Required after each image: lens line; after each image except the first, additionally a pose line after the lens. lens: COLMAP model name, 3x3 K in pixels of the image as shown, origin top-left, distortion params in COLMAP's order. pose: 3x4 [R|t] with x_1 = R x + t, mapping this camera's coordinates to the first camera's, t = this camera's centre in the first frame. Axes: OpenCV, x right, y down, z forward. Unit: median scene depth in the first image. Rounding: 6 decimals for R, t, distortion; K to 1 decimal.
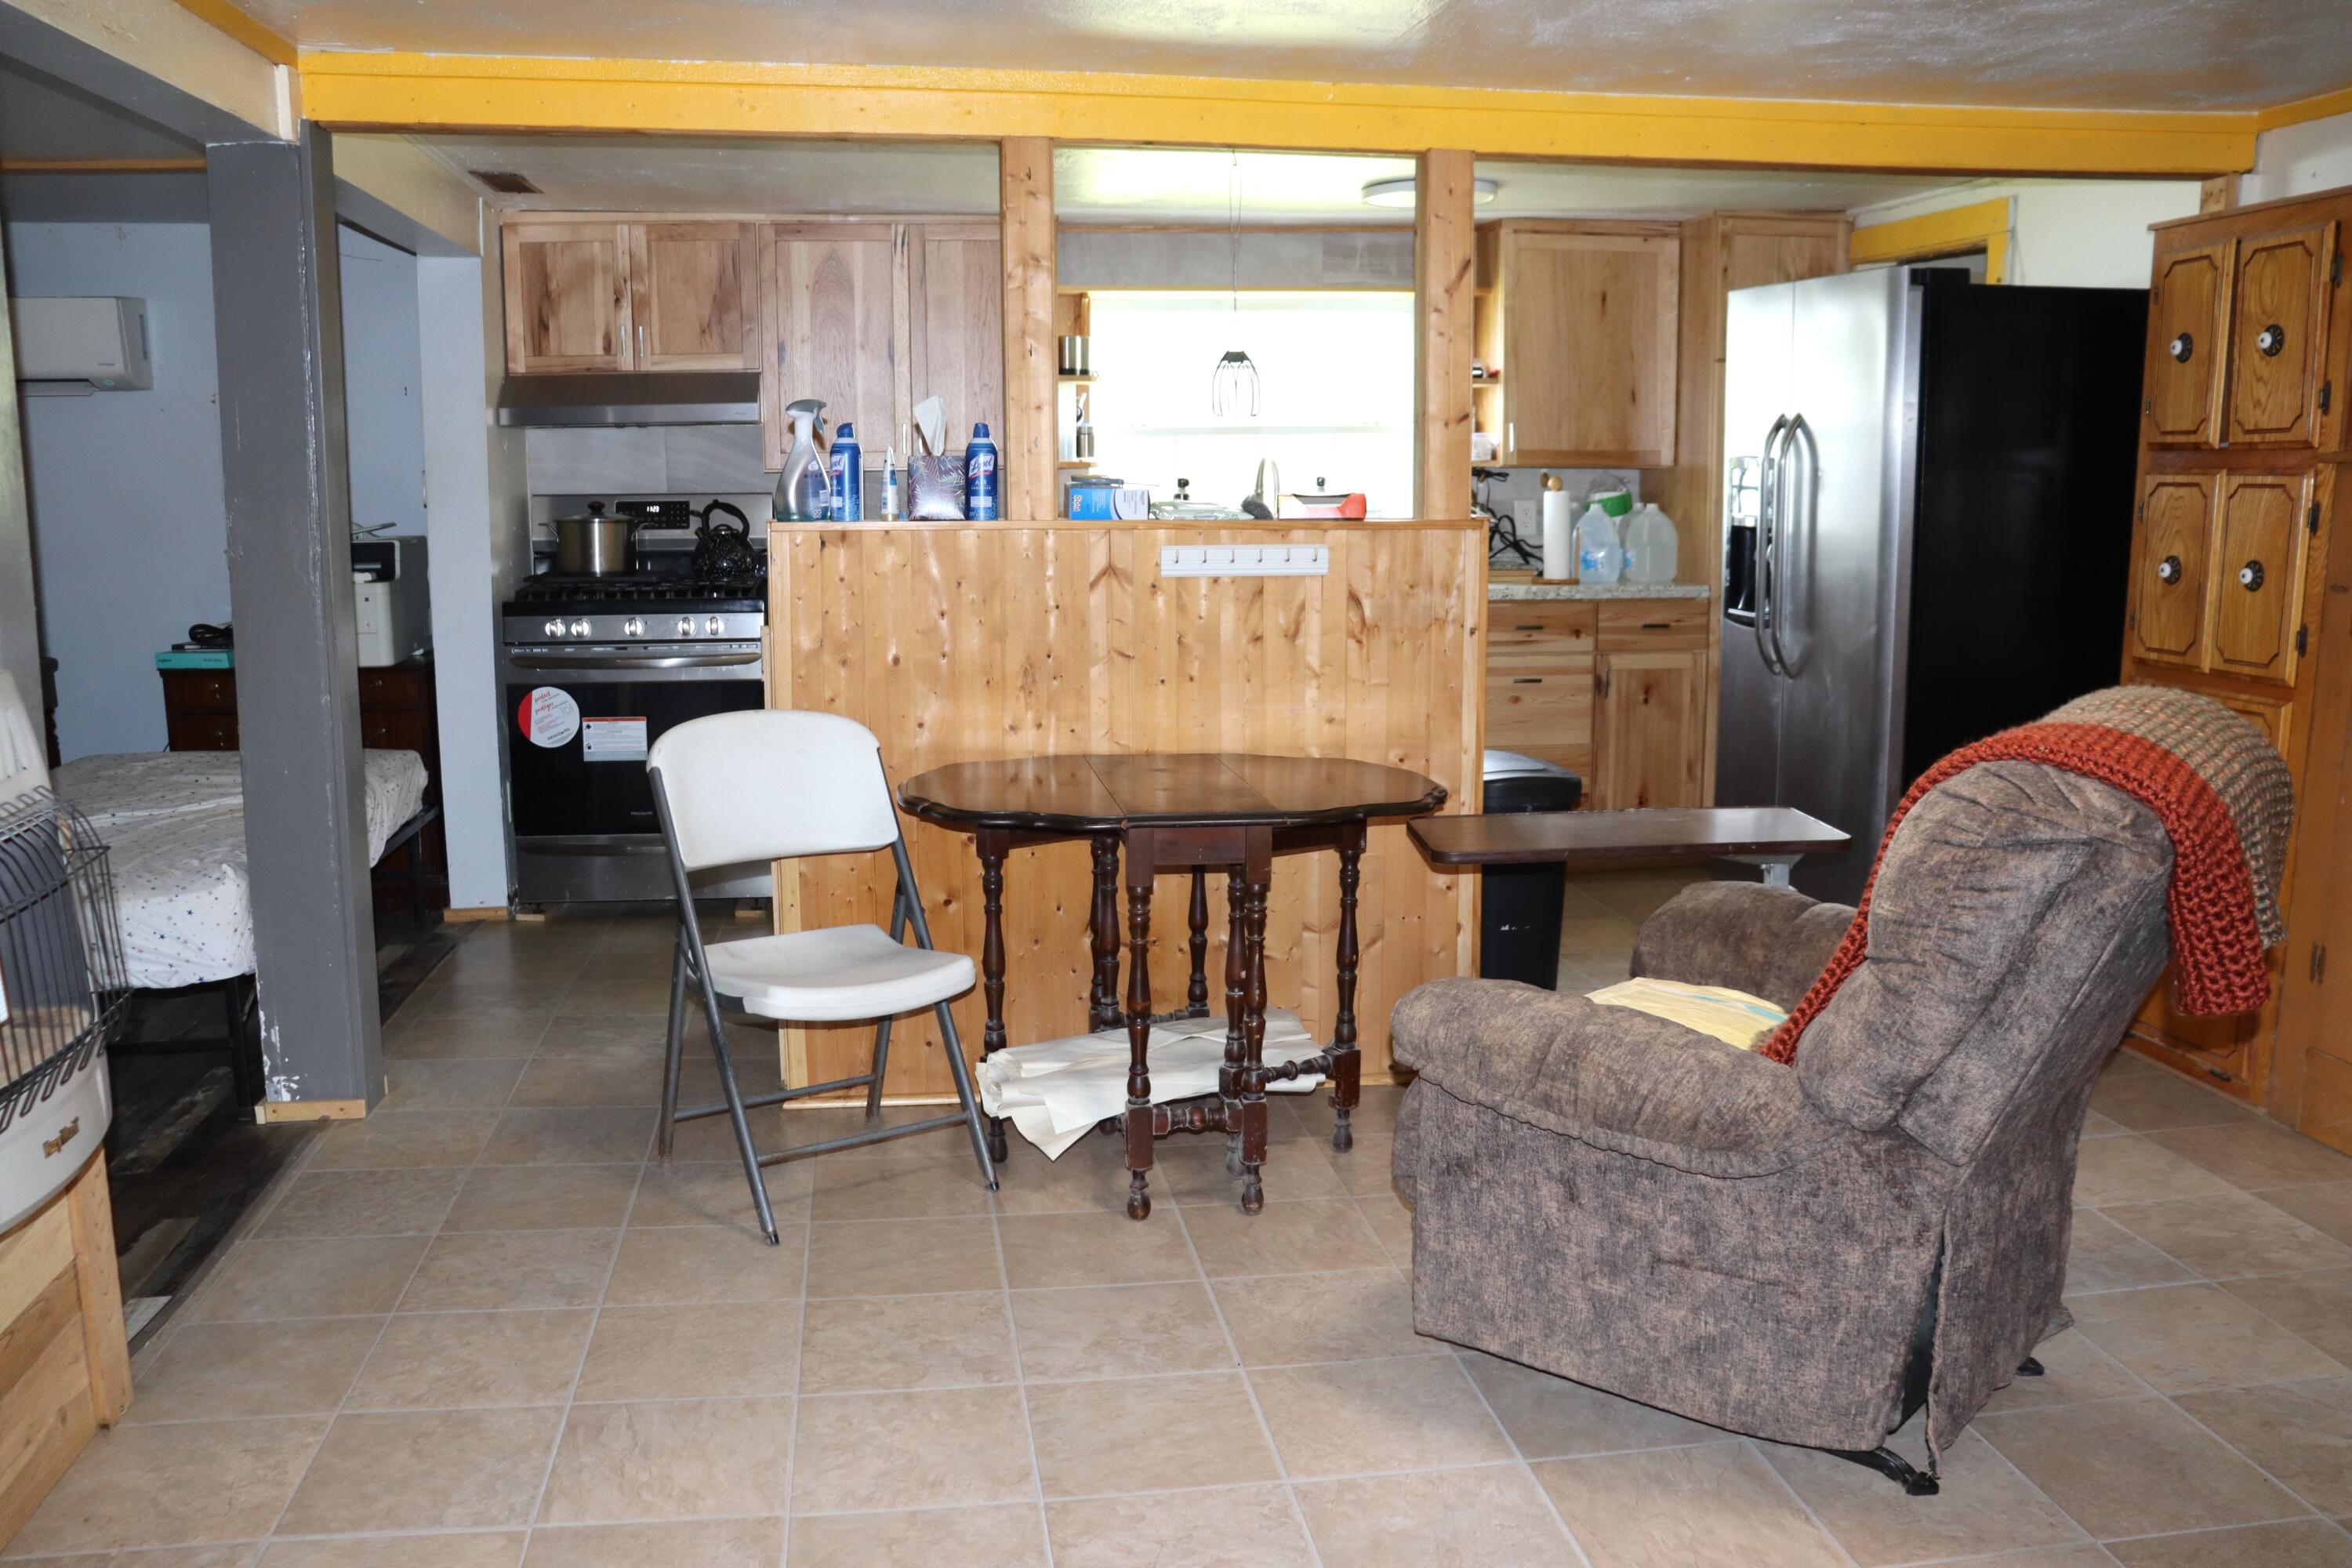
lens RADIAL K [[1934.5, 0, 1180.1], [0, 1934.5, 801.4], [0, 0, 1]] dist [-0.174895, 0.155482]
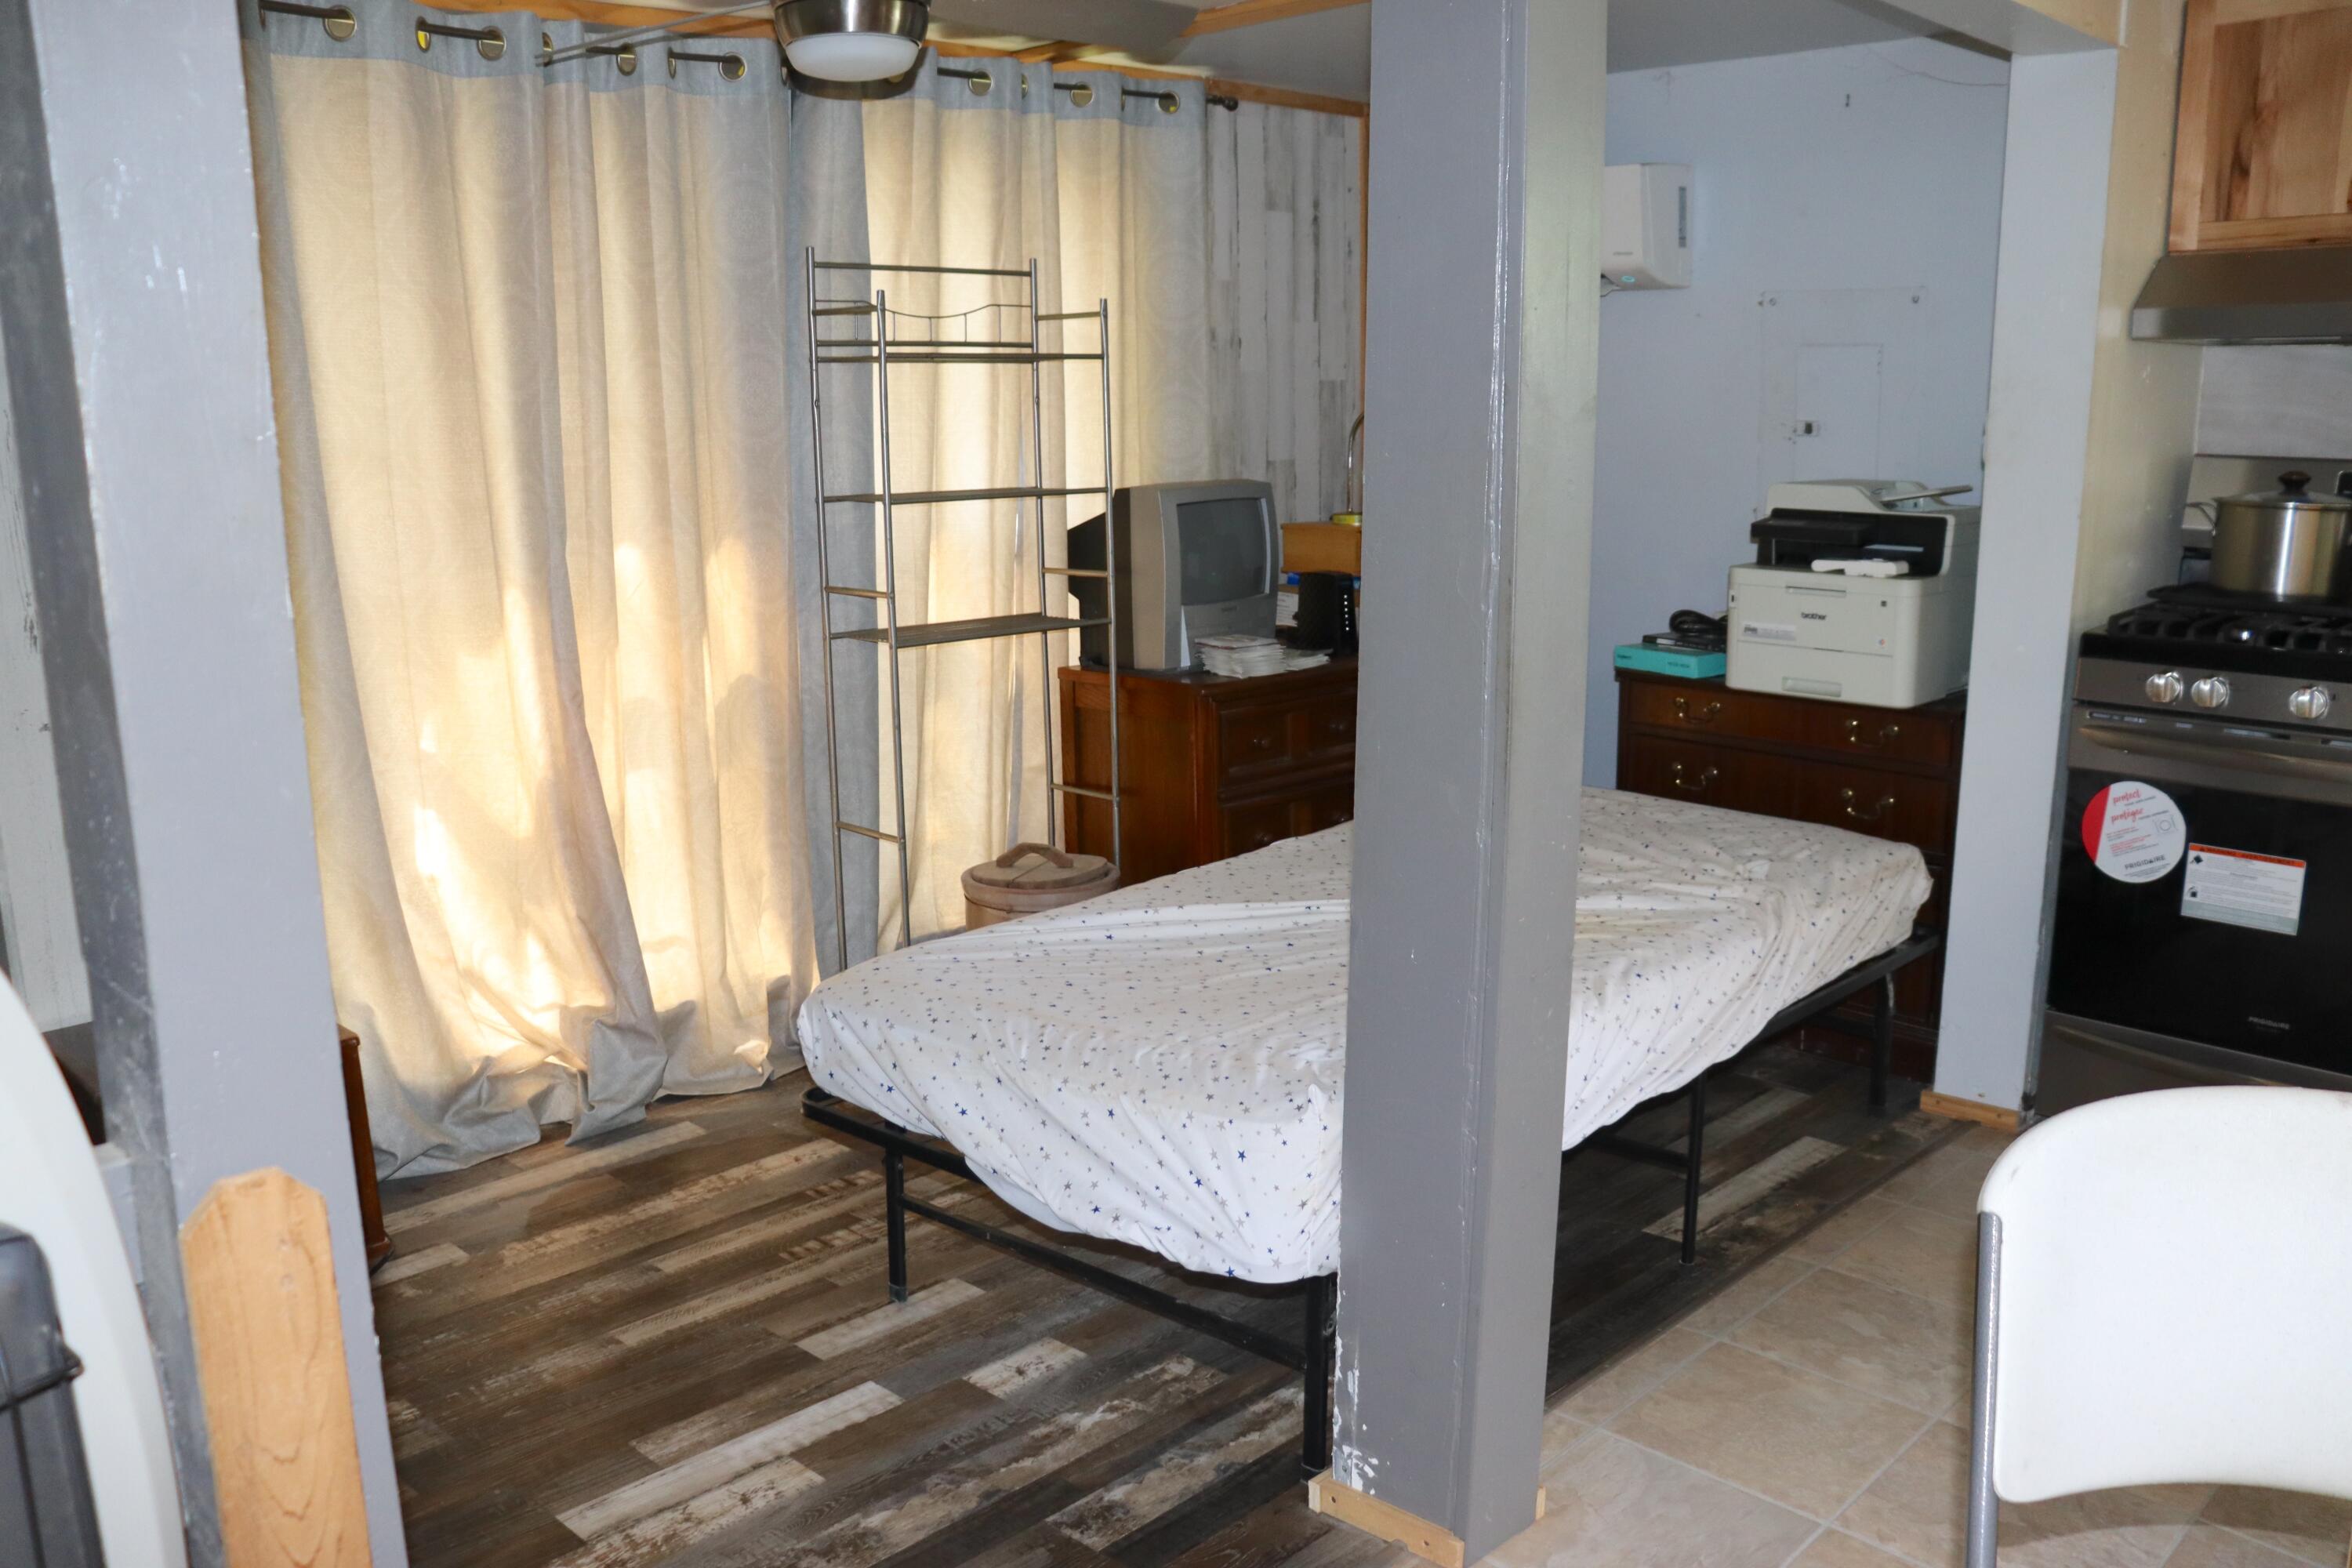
lens RADIAL K [[1934.5, 0, 1172.6], [0, 1934.5, 813.1], [0, 0, 1]] dist [-0.174895, 0.155482]
pose [[0.606544, 0.166786, -0.777359, -0.087842], [-0.134542, 0.985179, 0.106397, -0.104501], [0.783583, 0.040053, 0.619994, 0.581704]]
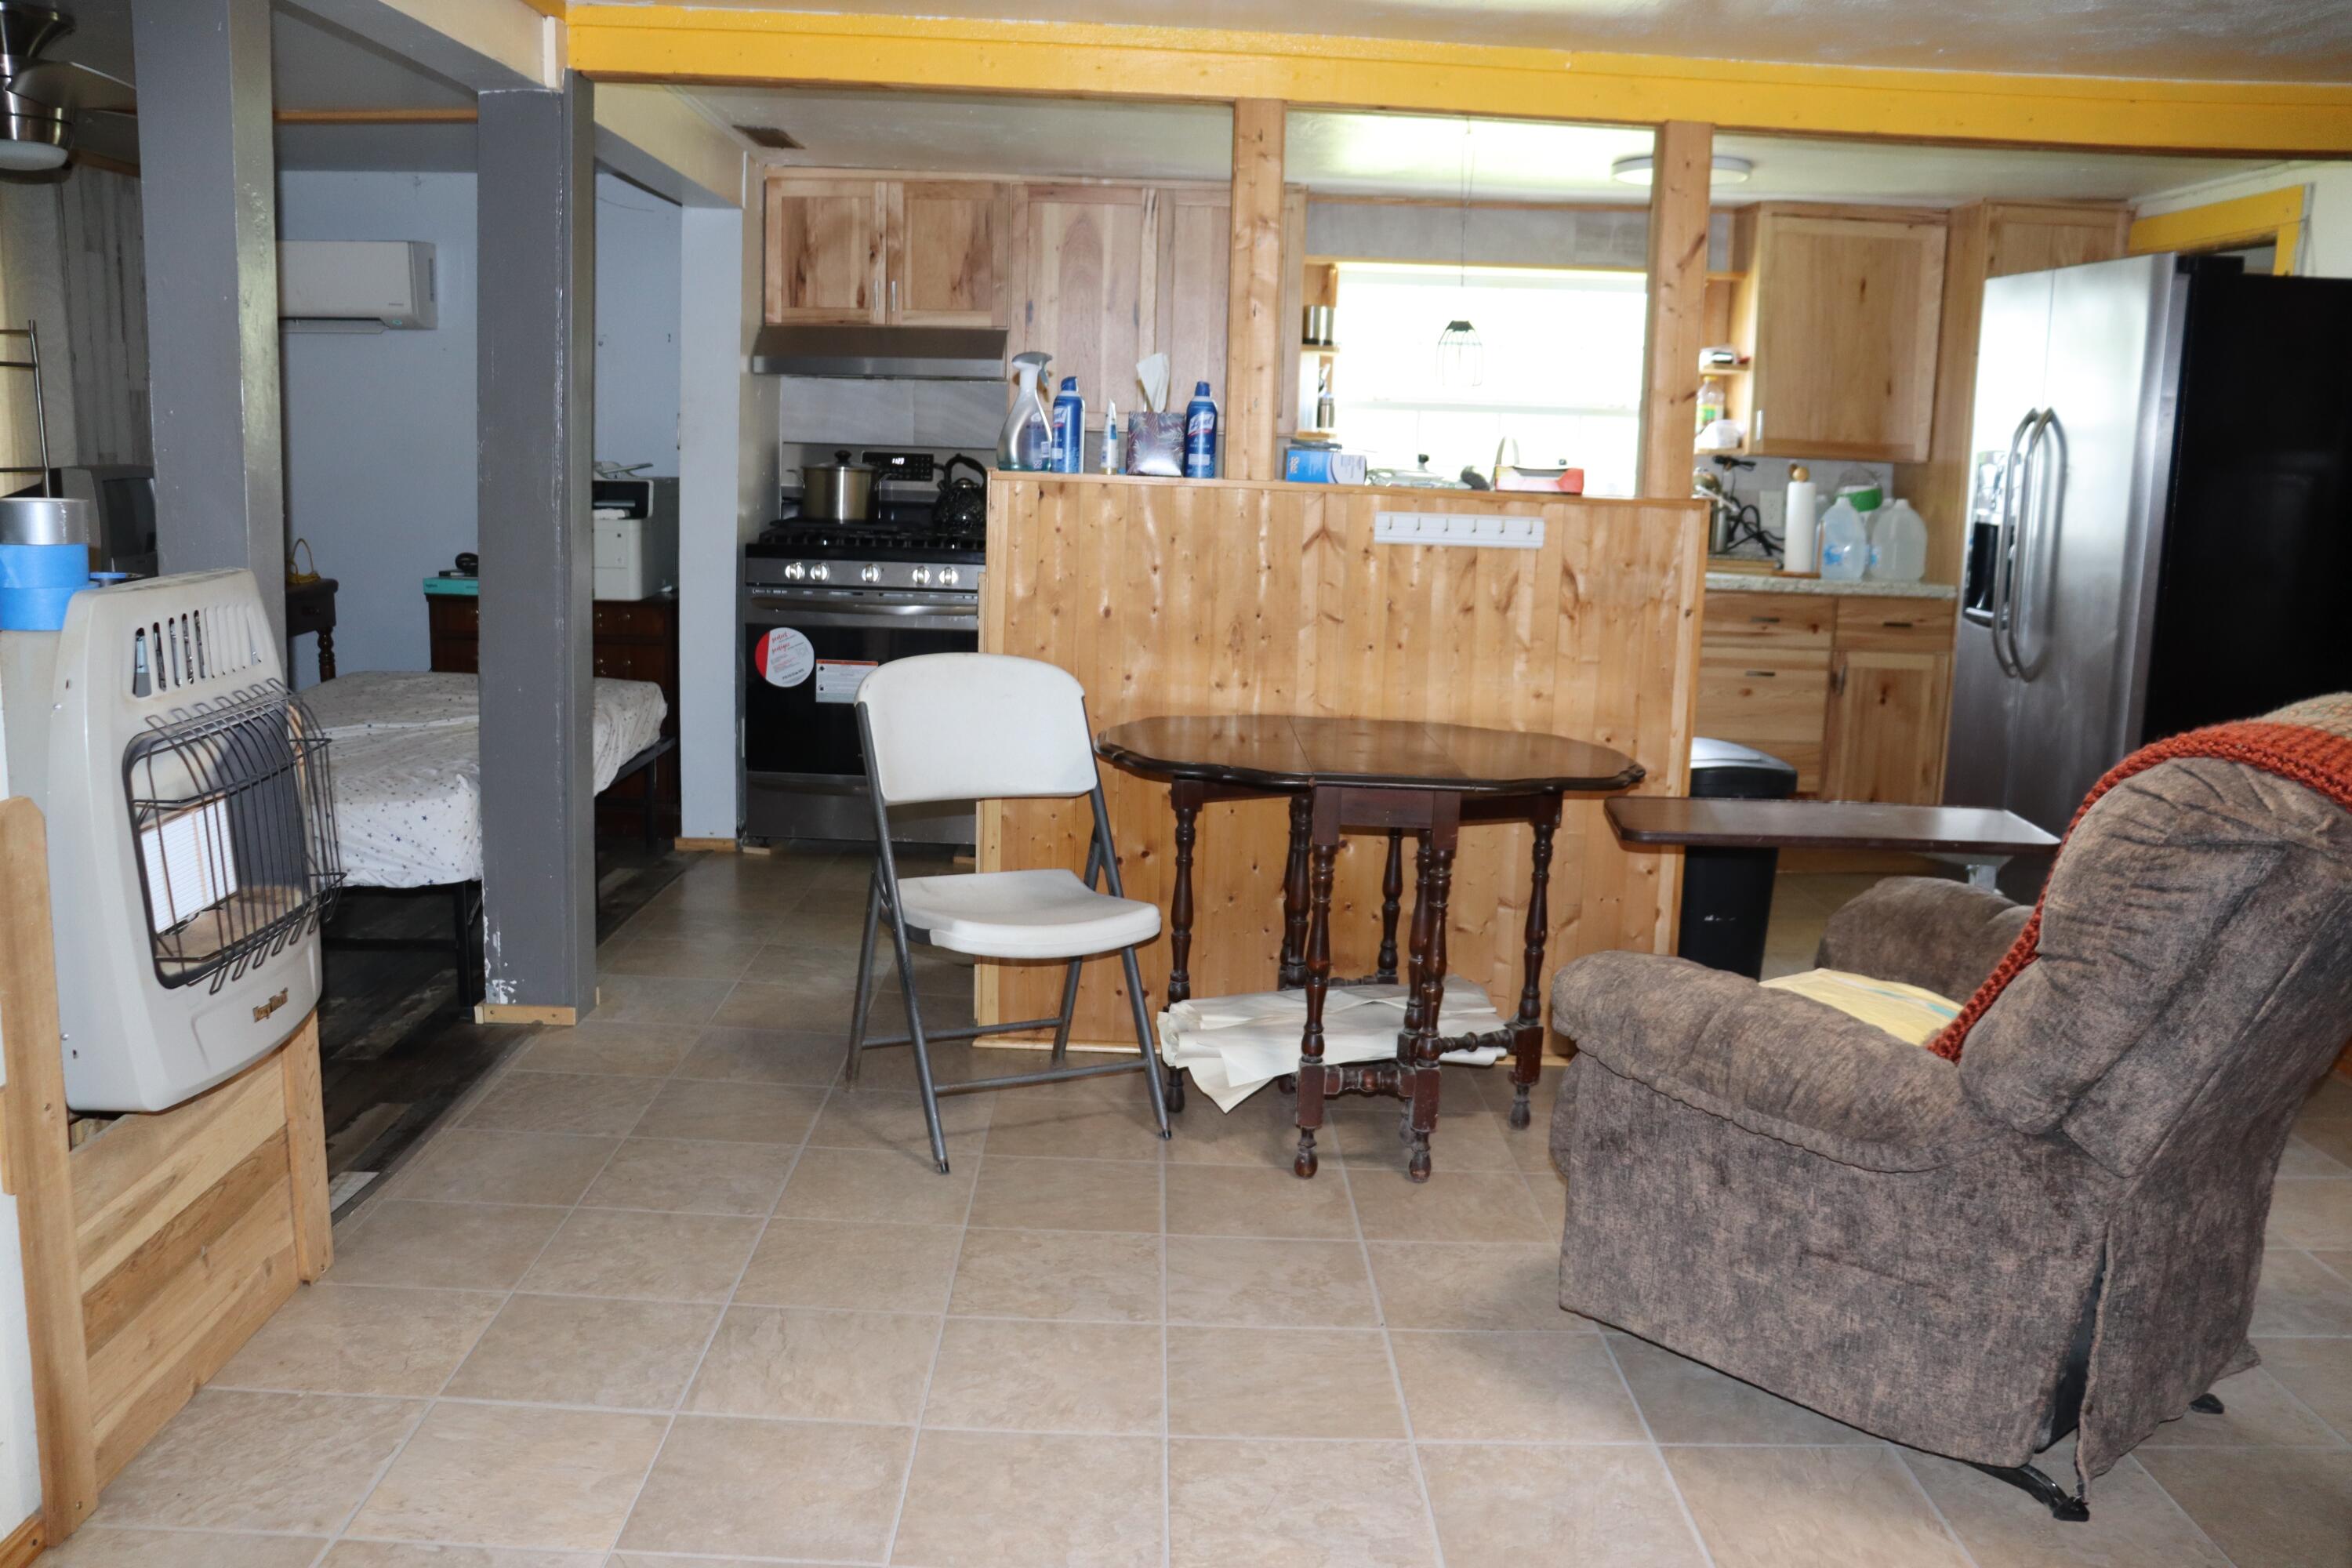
lens RADIAL K [[1934.5, 0, 1177.6], [0, 1934.5, 798.9], [0, 0, 1]] dist [-0.174895, 0.155482]
pose [[0.989339, 0.059675, -0.132840, 0.030659], [-0.058634, 0.998210, 0.011741, 0.010911], [0.133303, -0.003827, 0.991068, -0.003129]]
